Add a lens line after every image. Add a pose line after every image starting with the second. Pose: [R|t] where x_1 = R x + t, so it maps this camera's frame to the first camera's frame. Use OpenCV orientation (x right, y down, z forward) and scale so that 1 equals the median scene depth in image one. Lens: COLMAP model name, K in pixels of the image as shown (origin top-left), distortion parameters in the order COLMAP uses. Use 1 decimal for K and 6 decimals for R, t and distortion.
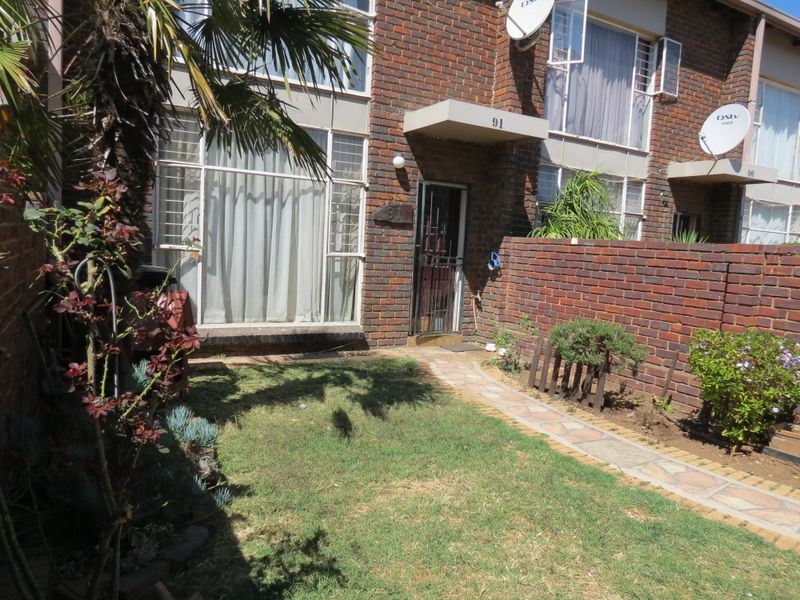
lens RADIAL K [[567.2, 0, 399.3], [0, 567.2, 298.9], [0, 0, 1]] dist [-0.032728, 0.015202]
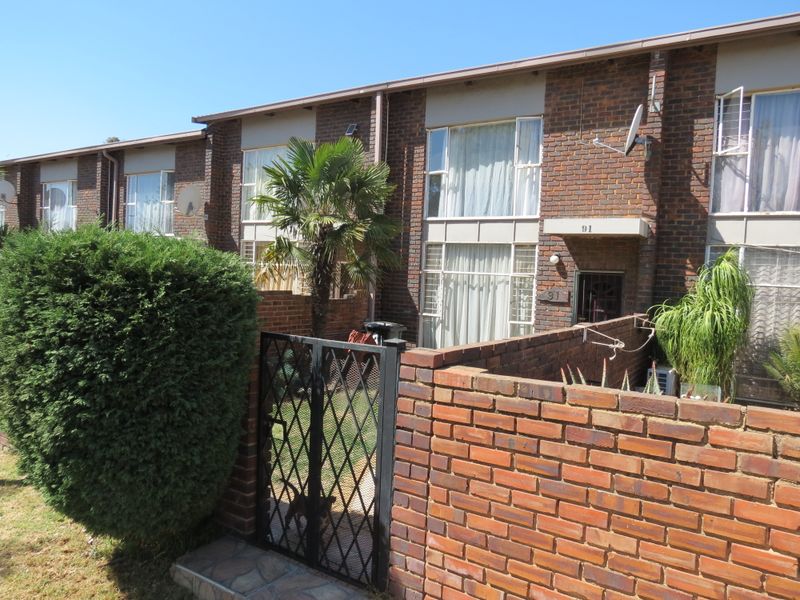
lens RADIAL K [[567.2, 0, 399.7], [0, 567.2, 299.9], [0, 0, 1]] dist [-0.032728, 0.015202]
pose [[0.481584, 0.001713, -0.876398, 1.058375], [-0.104377, 0.992993, -0.055414, -0.021719], [0.870162, 0.118162, 0.478388, -0.006088]]
